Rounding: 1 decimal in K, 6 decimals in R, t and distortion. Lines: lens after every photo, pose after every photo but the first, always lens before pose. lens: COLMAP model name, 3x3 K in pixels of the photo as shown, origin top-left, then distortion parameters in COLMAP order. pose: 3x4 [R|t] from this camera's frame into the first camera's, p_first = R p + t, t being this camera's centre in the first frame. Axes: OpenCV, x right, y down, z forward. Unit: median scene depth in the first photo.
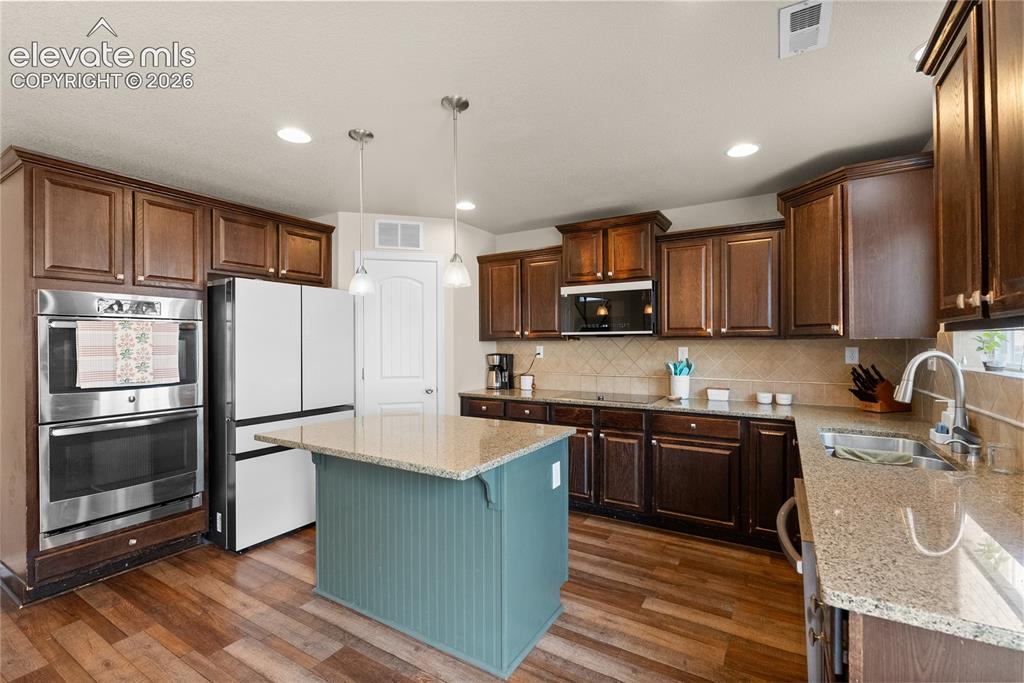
lens RADIAL K [[449.9, 0, 509.6], [0, 449.9, 340.8], [0, 0, 1]] dist [-0.002289, -0.000388]
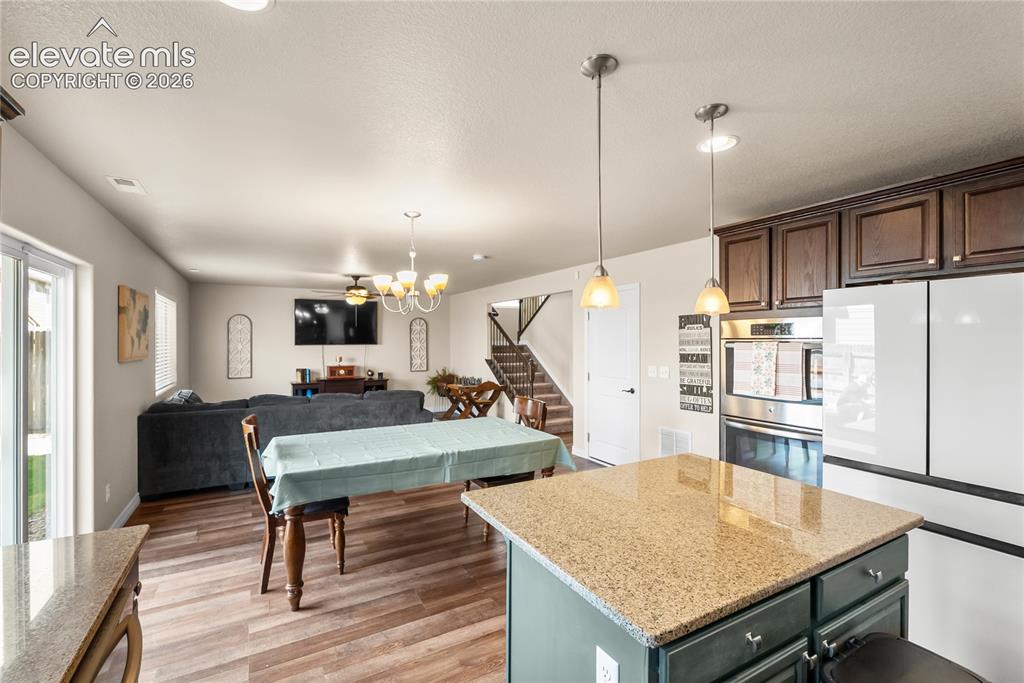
lens RADIAL K [[449.9, 0, 512.2], [0, 449.9, 340.6], [0, 0, 1]] dist [-0.002289, -0.000388]
pose [[-0.490248, 0.005872, -0.871563, 0.394146], [0.008038, 0.999965, 0.002216, -0.043820], [0.871546, -0.005919, -0.490278, 0.803713]]
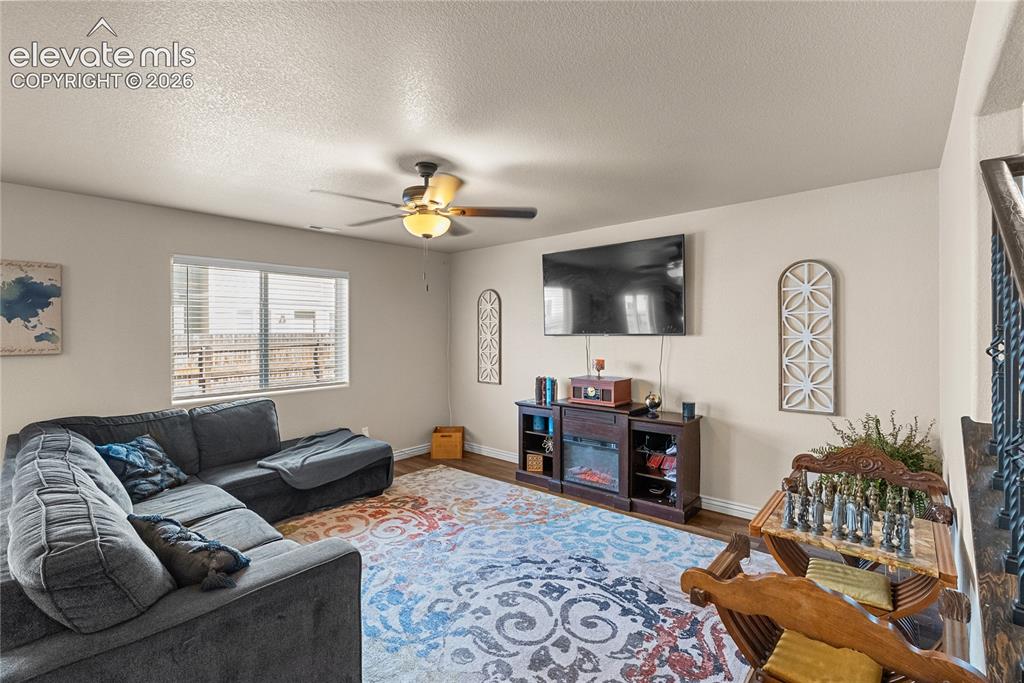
lens RADIAL K [[449.9, 0, 511.1], [0, 449.9, 335.3], [0, 0, 1]] dist [-0.002289, -0.000388]
pose [[-0.985078, 0.009415, 0.171853, -1.352248], [0.009964, 0.999948, 0.002331, -0.028314], [-0.171822, 0.004008, -0.985120, -0.029455]]
